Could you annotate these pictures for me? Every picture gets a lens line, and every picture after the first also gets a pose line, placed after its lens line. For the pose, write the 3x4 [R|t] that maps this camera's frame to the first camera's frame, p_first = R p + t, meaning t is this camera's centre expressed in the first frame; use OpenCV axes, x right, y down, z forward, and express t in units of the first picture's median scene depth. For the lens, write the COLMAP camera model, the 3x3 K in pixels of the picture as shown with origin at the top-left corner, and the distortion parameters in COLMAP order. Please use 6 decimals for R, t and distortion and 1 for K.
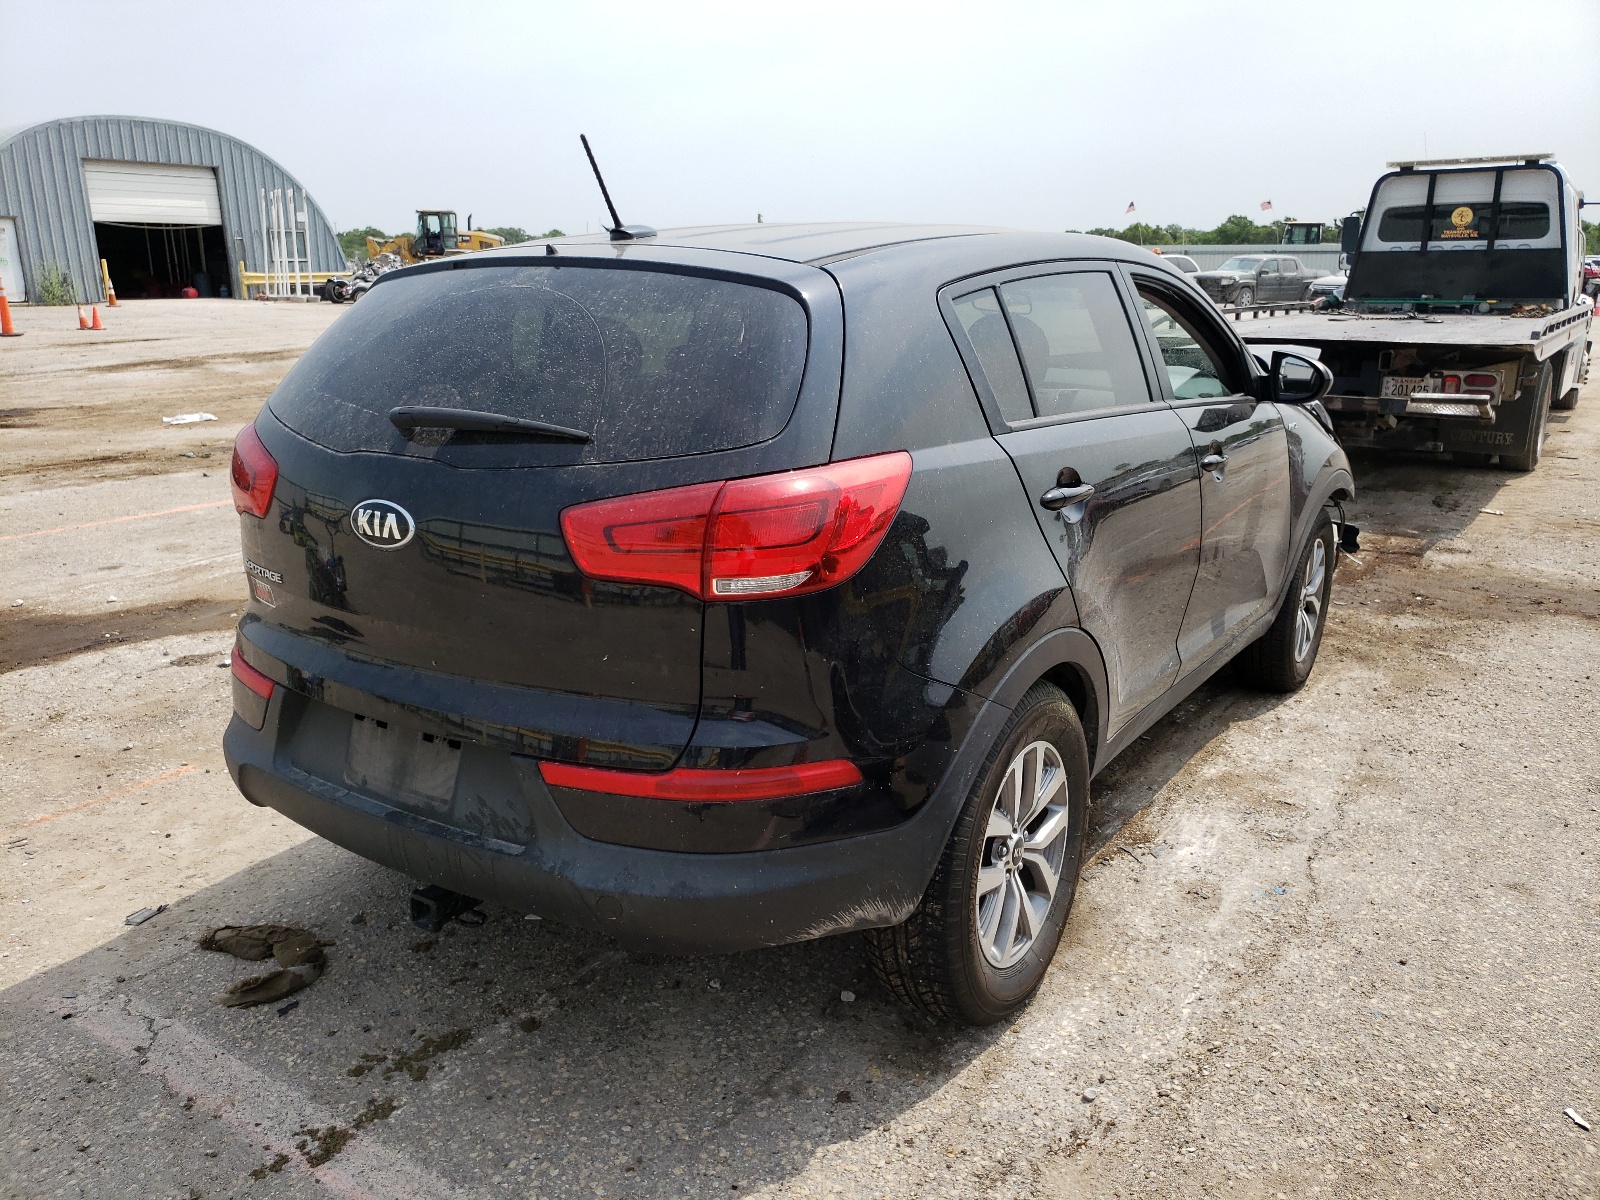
lens RADIAL K [[1239.5, 0, 799.1], [0, 1239.5, 600.7], [0, 0, 1]] dist [0.009374, 0.001092]
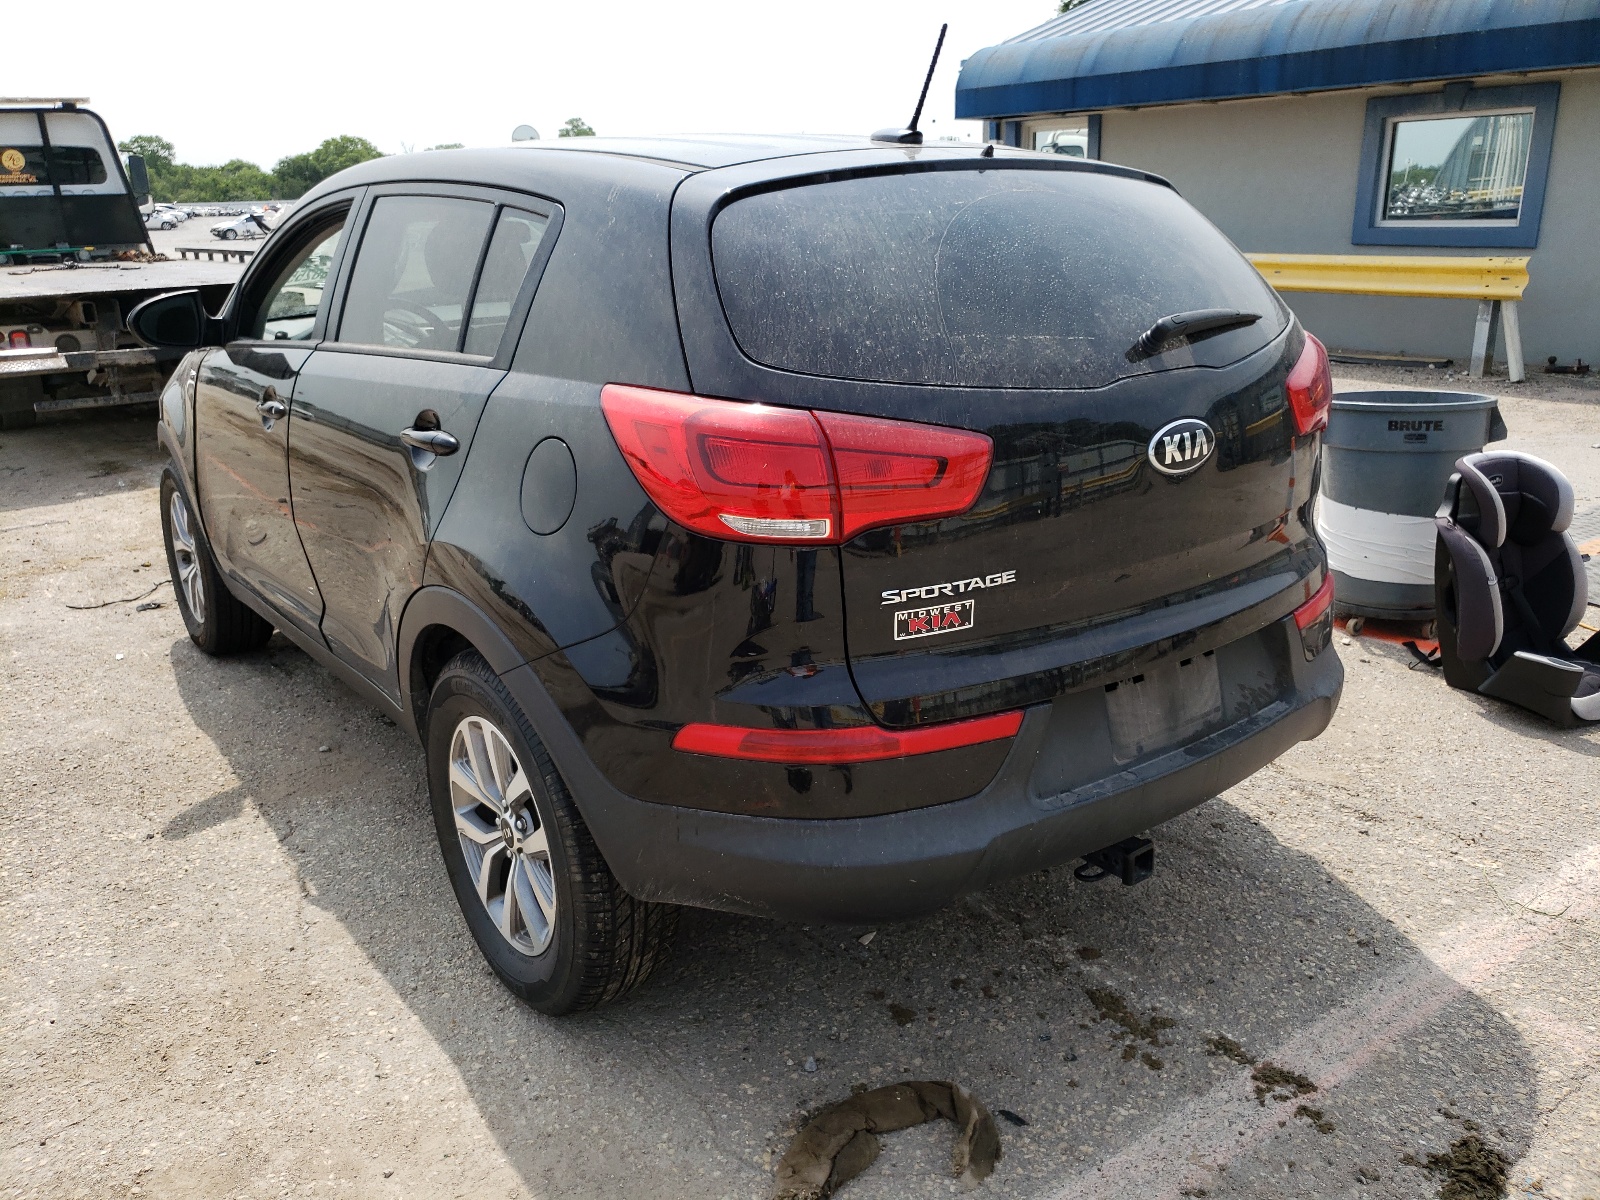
lens RADIAL K [[1239.5, 0, 799.1], [0, 1239.5, 598.5], [0, 0, 1]] dist [0.009374, 0.001092]
pose [[0.338102, -0.292941, 0.894356, -0.214357], [0.264456, 0.941603, 0.208442, -0.037070], [-0.903189, 0.166043, 0.395828, 0.151386]]
